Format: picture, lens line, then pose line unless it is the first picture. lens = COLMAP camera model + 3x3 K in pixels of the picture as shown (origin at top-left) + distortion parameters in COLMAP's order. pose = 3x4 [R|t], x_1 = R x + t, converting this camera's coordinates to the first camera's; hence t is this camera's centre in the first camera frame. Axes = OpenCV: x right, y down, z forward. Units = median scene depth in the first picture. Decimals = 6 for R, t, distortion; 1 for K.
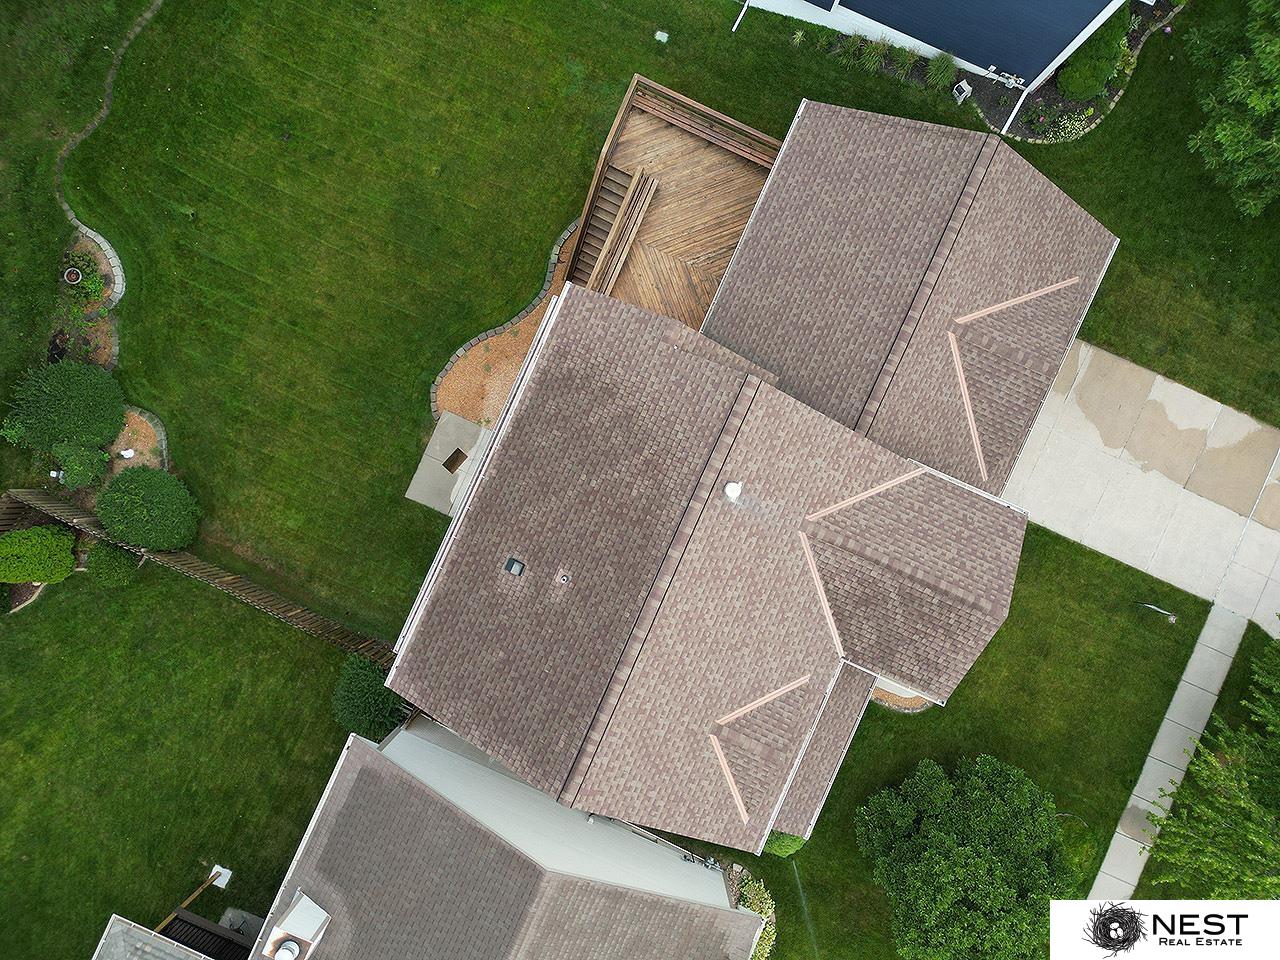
lens RADIAL K [[858.3, 0, 642.2], [0, 858.3, 482.2], [0, 0, 1]] dist [0.016849, -0.001279]
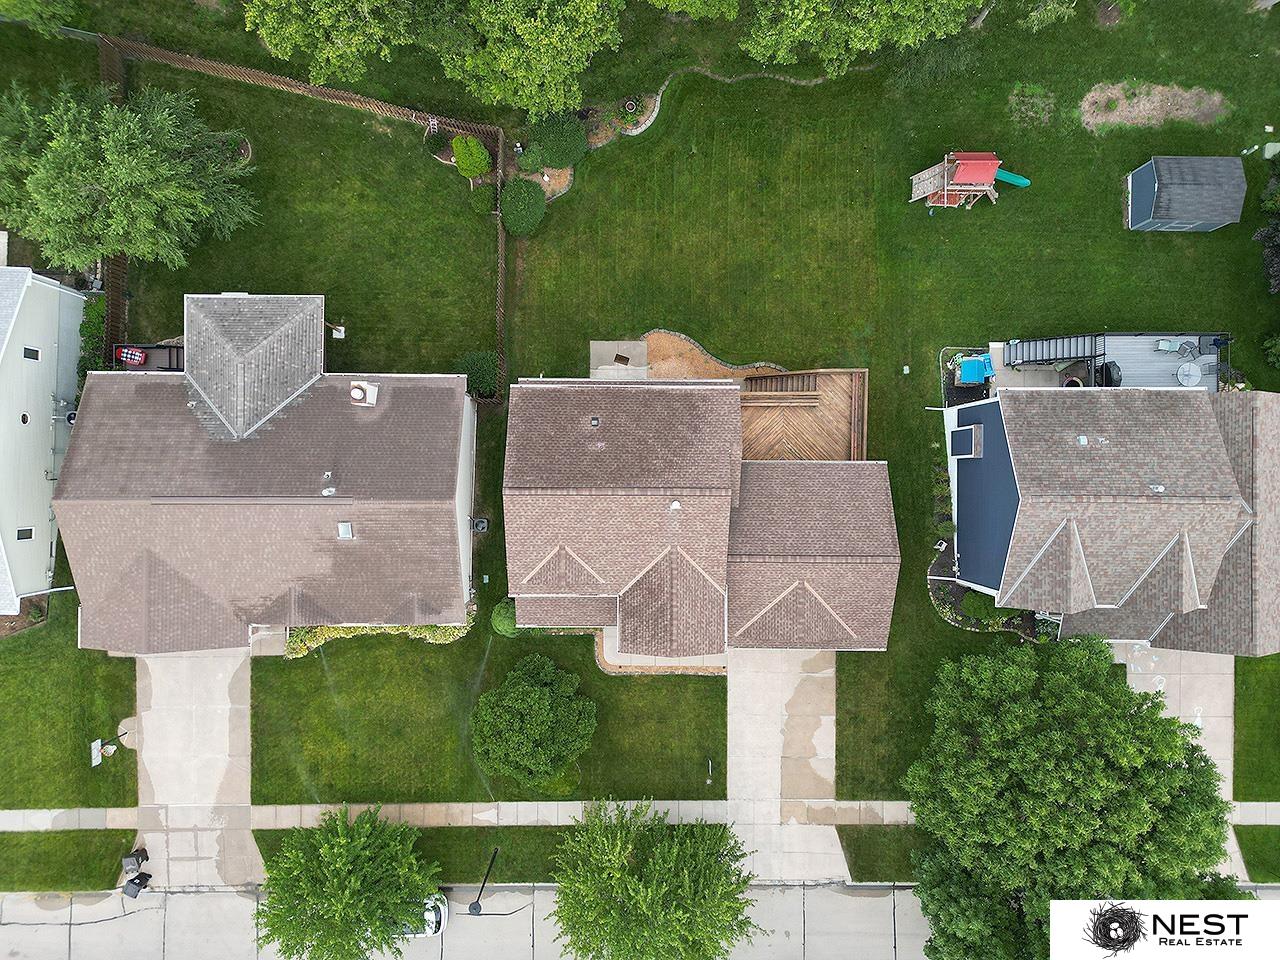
lens RADIAL K [[742.0, 0, 642.5], [0, 742.0, 475.5], [0, 0, 1]] dist [0.009255, -0.000856]
pose [[0.404630, 0.914465, -0.005281, 0.014594], [-0.914480, 0.404617, -0.003313, 0.045495], [-0.000893, 0.006170, 0.999981, -0.581528]]
